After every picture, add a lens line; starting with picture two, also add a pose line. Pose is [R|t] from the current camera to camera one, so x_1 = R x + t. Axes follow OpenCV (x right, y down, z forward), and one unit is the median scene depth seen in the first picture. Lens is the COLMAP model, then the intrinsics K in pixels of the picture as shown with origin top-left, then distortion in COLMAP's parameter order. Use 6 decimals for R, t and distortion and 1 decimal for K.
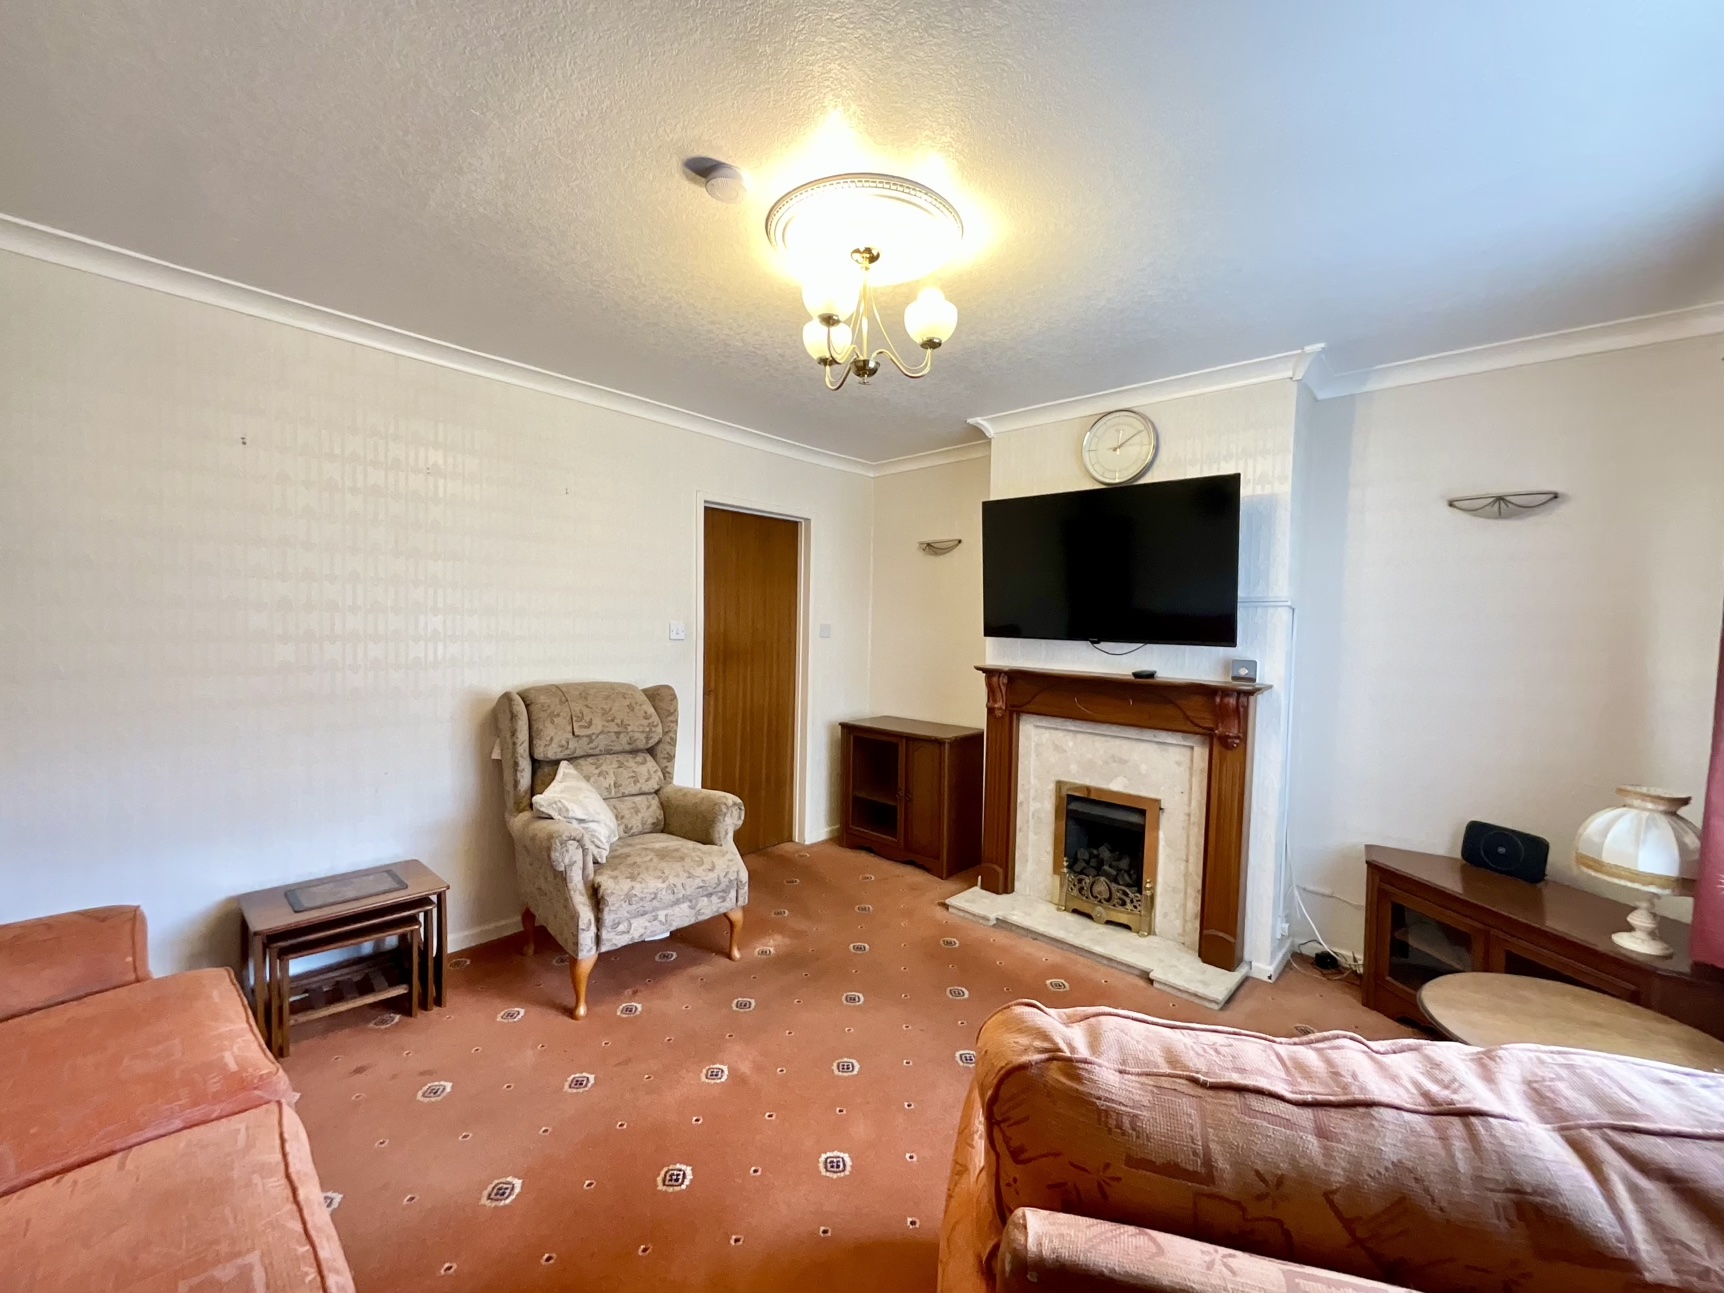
lens RADIAL K [[698.0, 0, 863.2], [0, 698.0, 644.5], [0, 0, 1]] dist [-0.003742, 0.000644]
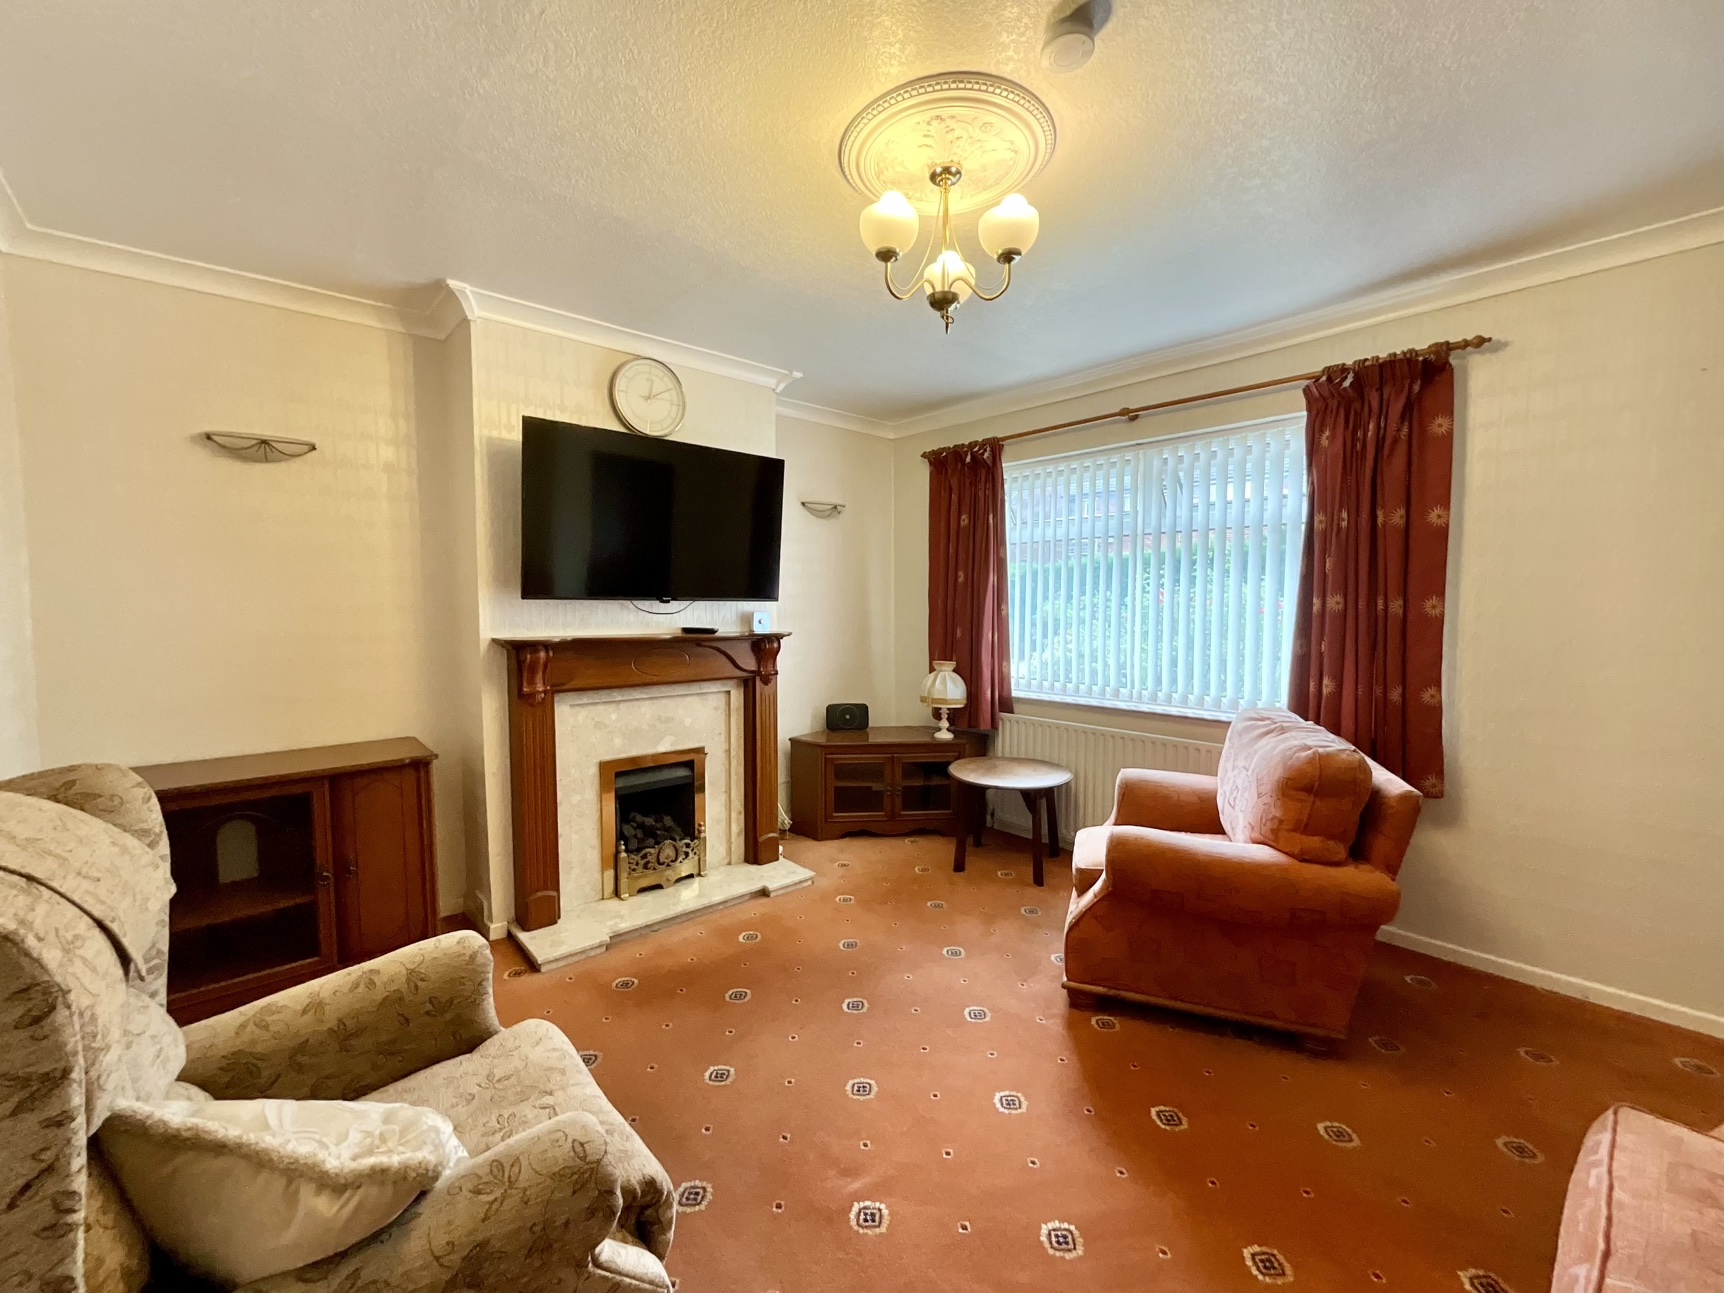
lens RADIAL K [[698.0, 0, 857.9], [0, 698.0, 644.7], [0, 0, 1]] dist [-0.003742, 0.000644]
pose [[0.099908, -0.080622, 0.991725, -0.586818], [0.037411, 0.996311, 0.077226, -0.007419], [-0.994293, 0.029386, 0.102555, 0.627705]]
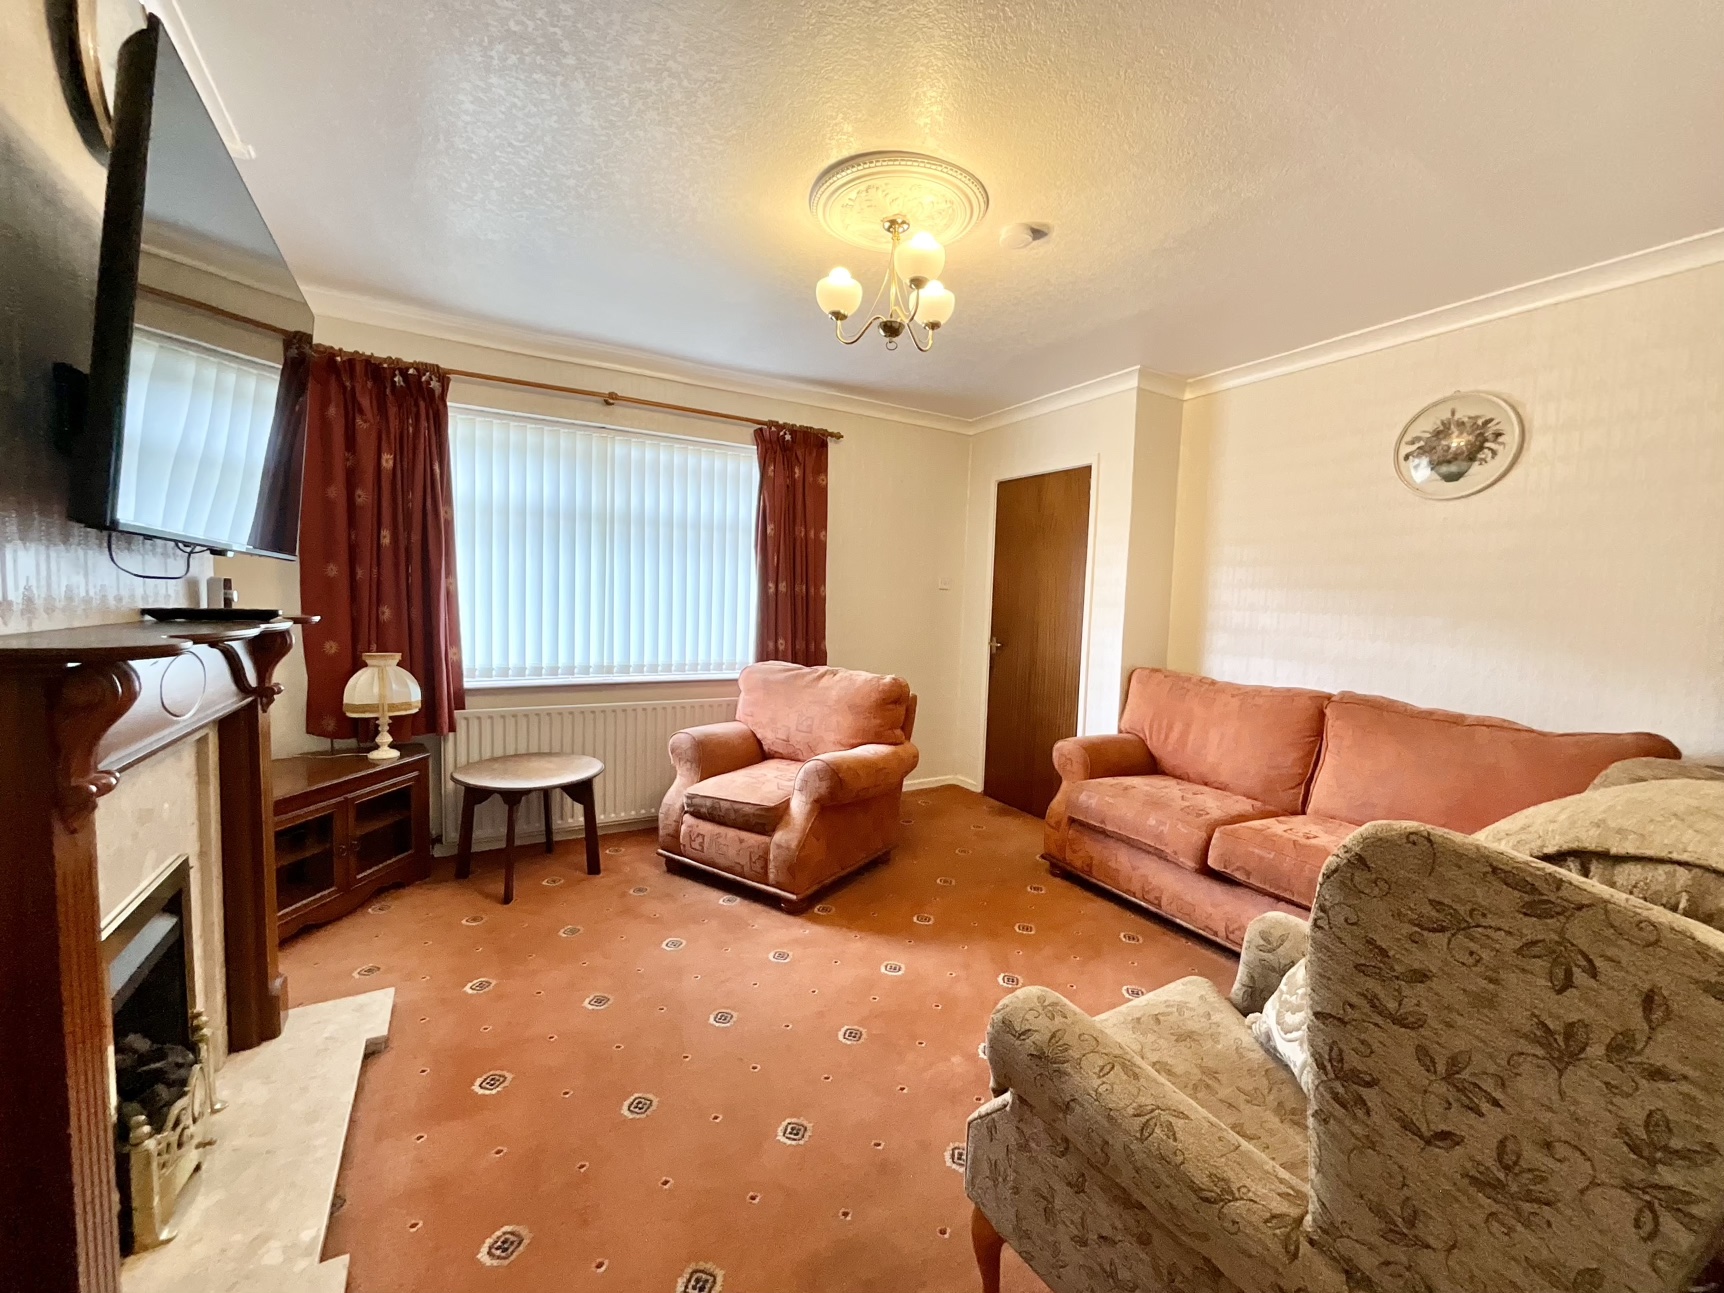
lens RADIAL K [[698.0, 0, 860.9], [0, 698.0, 645.9], [0, 0, 1]] dist [-0.003742, 0.000644]
pose [[-0.952015, -0.071188, 0.297657, -0.192464], [-0.039485, 0.993013, 0.111203, -0.010192], [-0.303494, 0.094113, -0.948174, 1.280985]]
